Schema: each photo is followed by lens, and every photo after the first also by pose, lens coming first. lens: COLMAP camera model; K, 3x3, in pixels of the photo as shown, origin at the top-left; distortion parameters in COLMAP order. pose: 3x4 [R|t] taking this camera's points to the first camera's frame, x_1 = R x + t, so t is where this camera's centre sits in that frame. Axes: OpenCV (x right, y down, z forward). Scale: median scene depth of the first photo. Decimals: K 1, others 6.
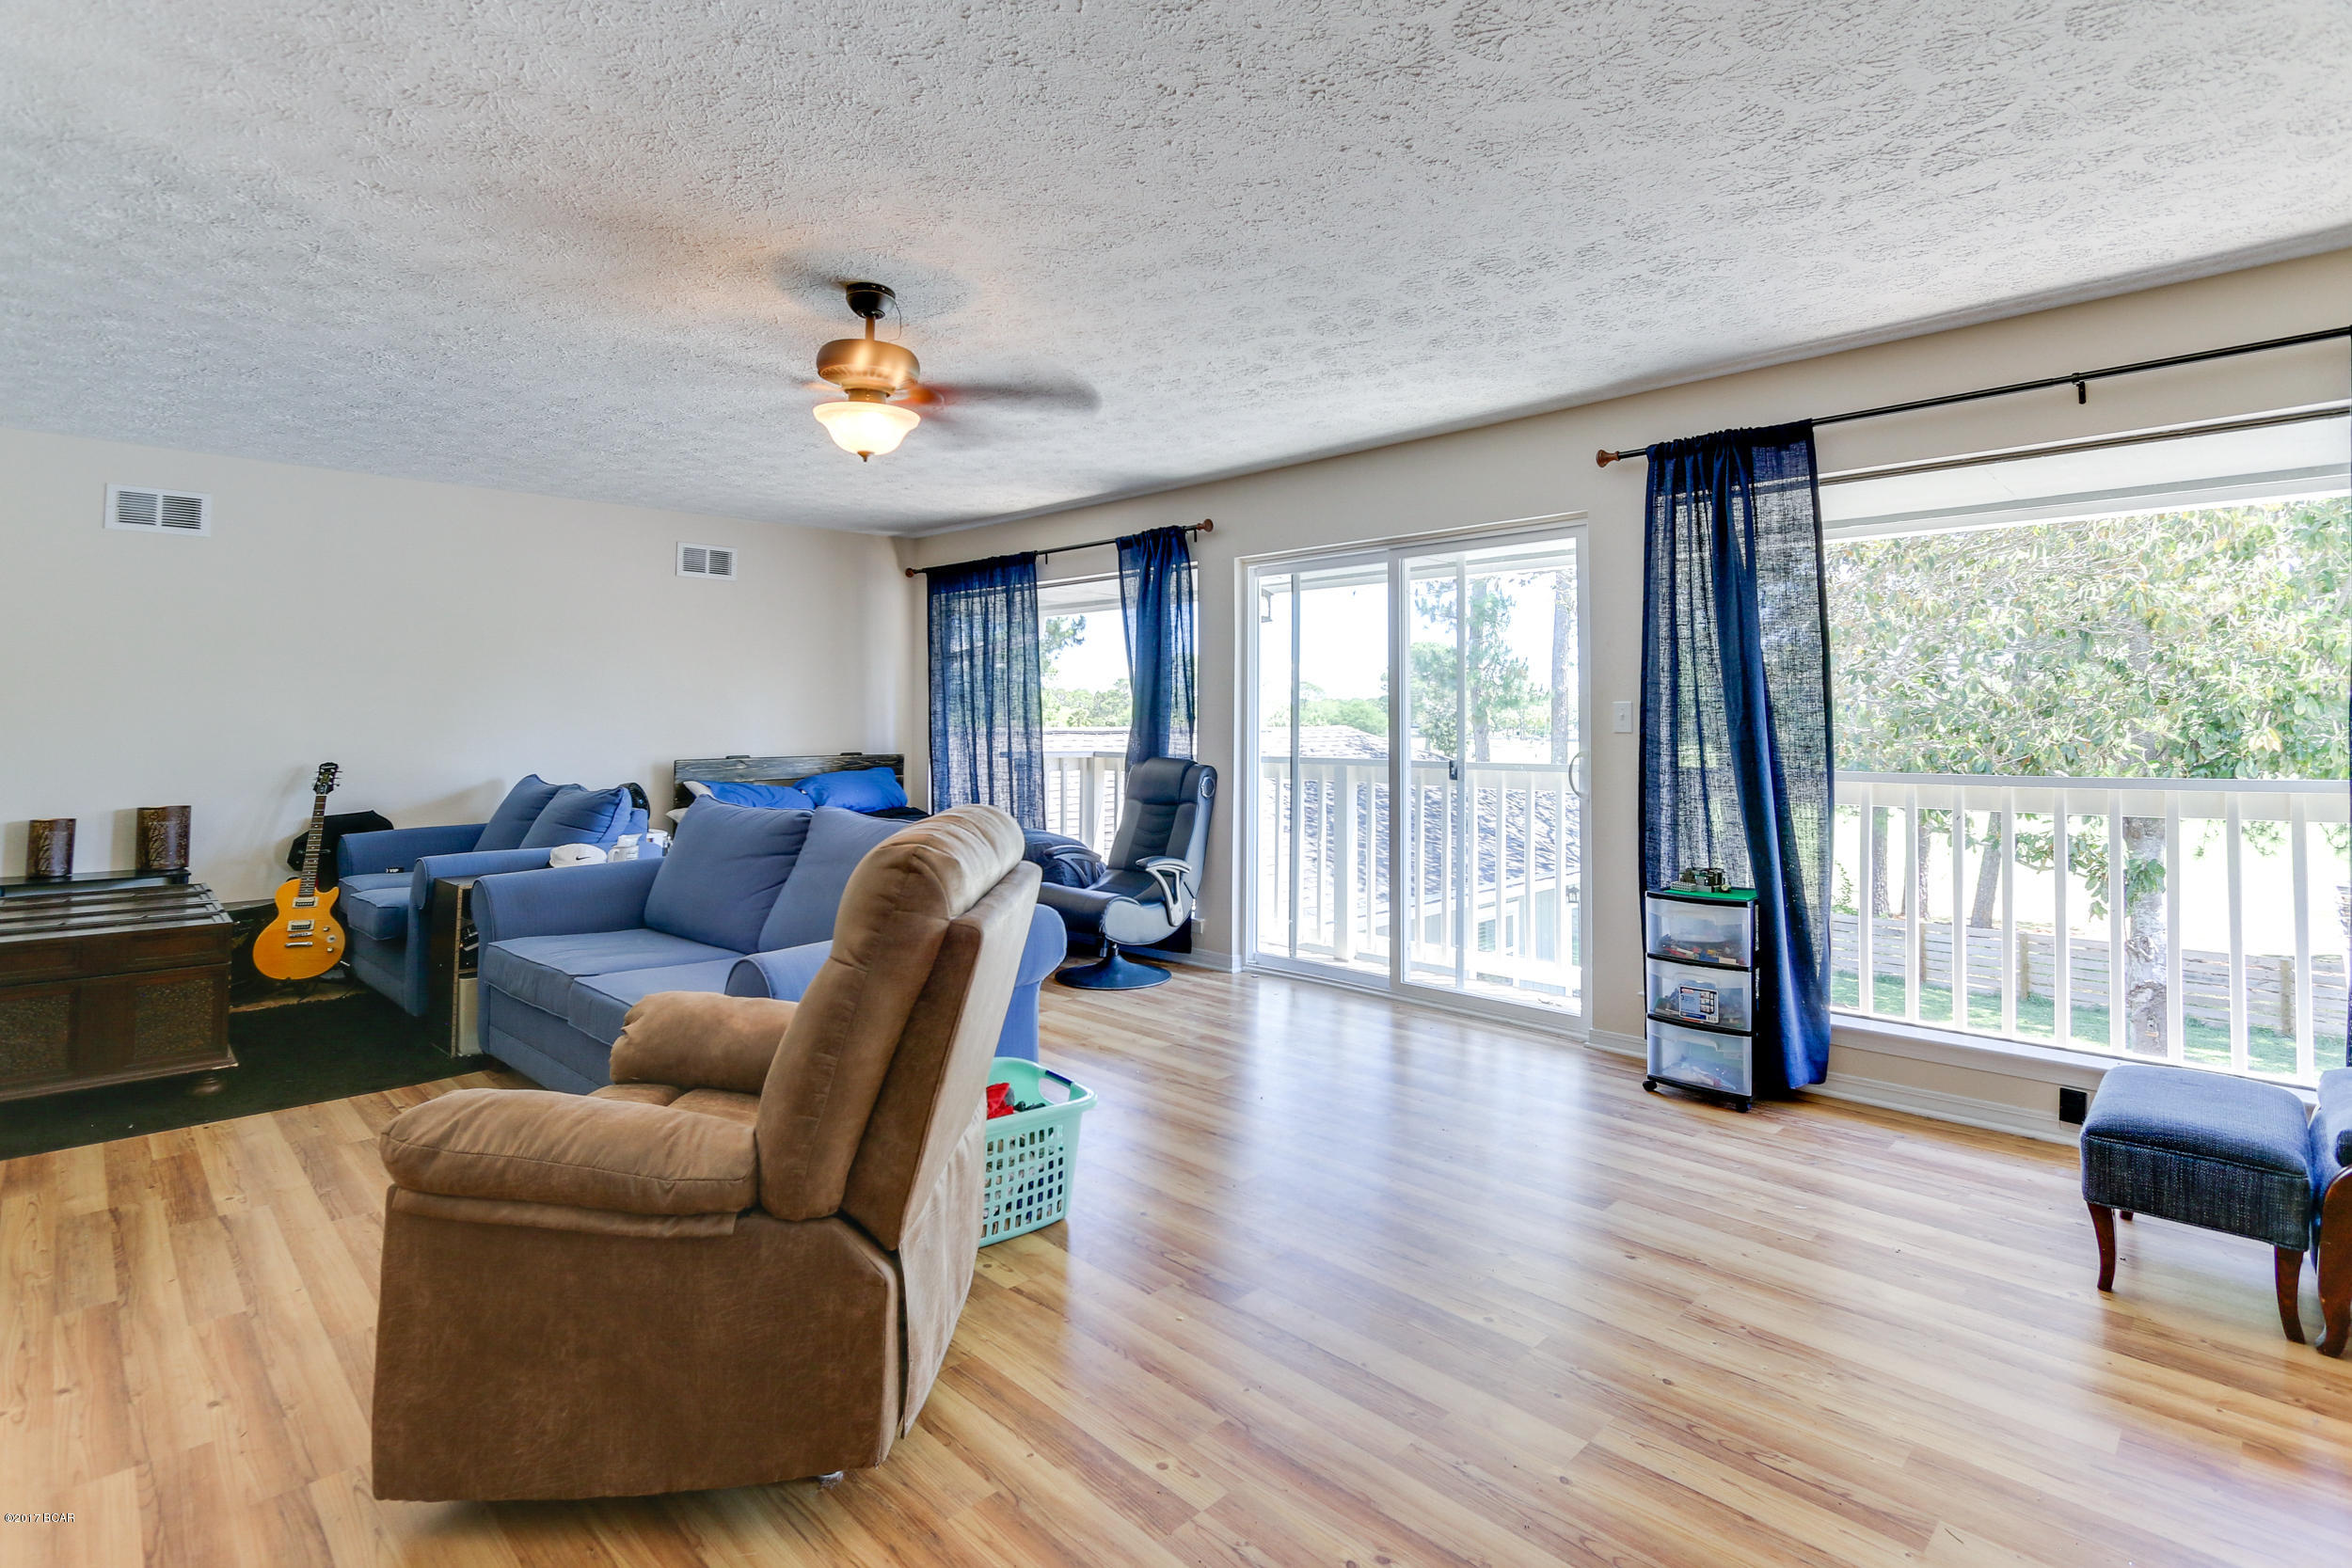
lens RADIAL K [[1140.4, 0, 1199.6], [0, 1140.4, 722.1], [0, 0, 1]] dist [-0.016902, 0.001039]
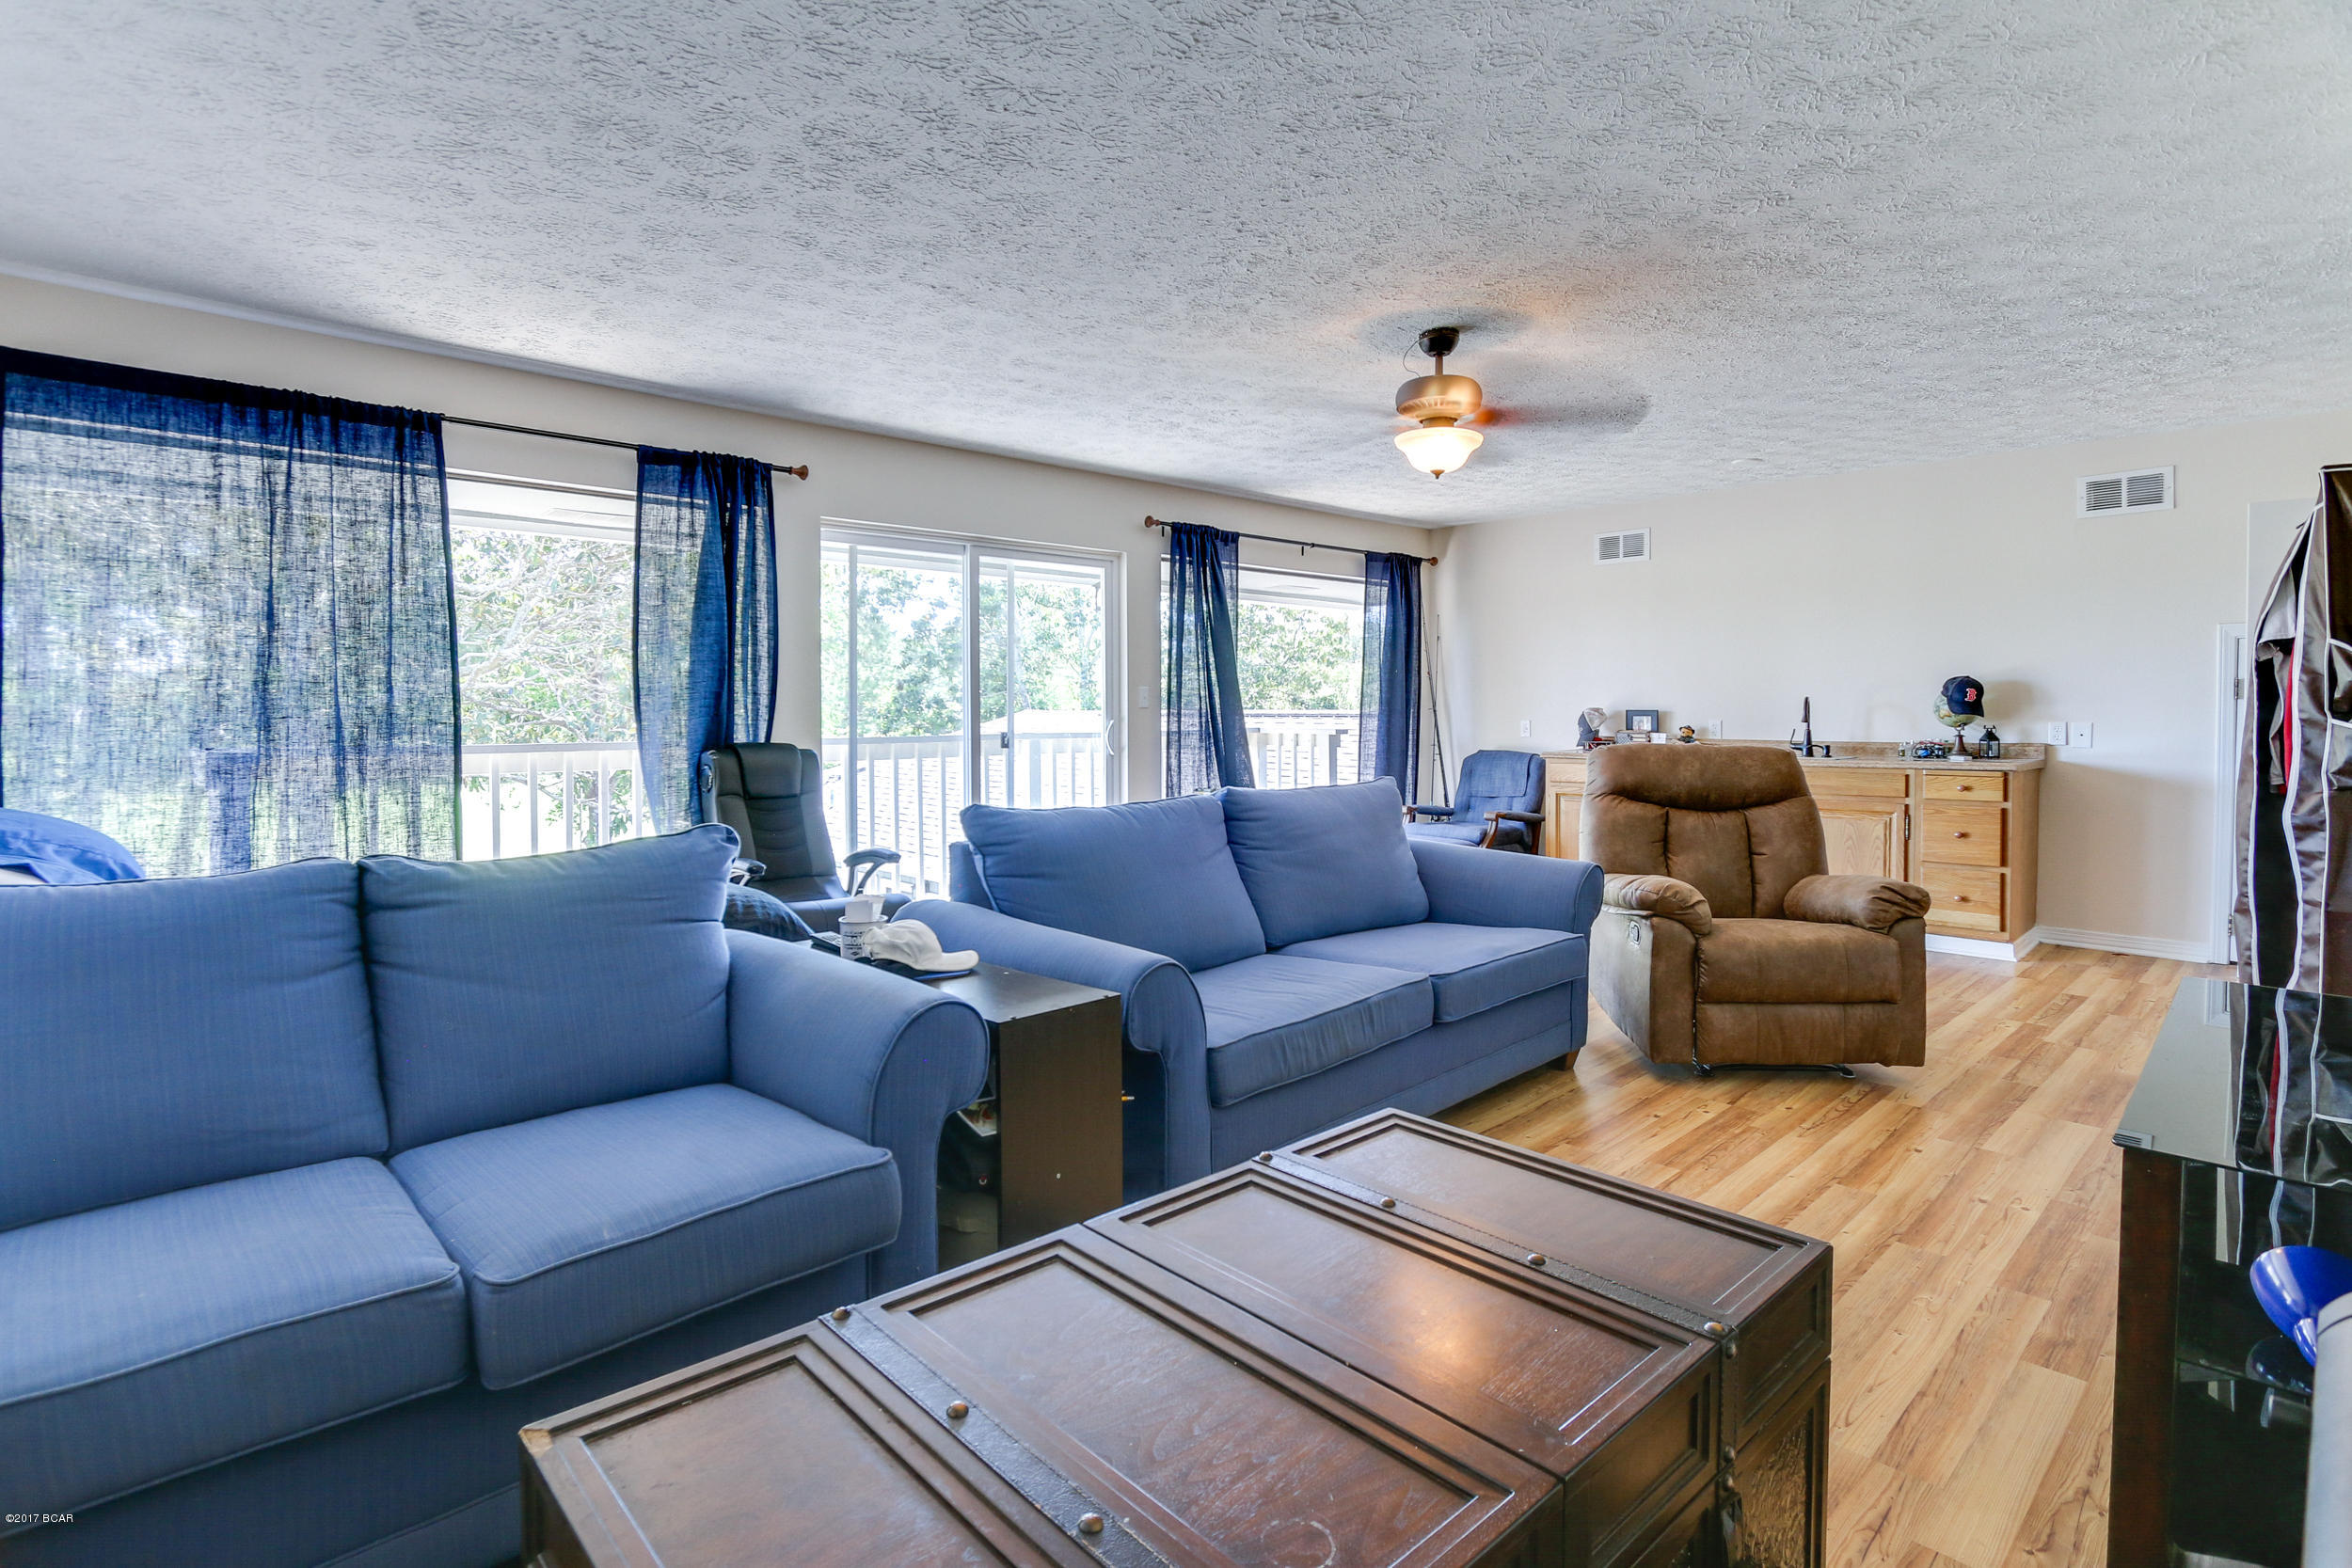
lens RADIAL K [[1140.4, 0, 1199.6], [0, 1140.4, 722.1], [0, 0, 1]] dist [-0.016902, 0.001039]
pose [[0.029003, -0.007844, 0.999549, -1.123200], [0.007797, 0.999941, 0.007620, 0.017177], [-0.999549, 0.007572, 0.029062, 0.893600]]
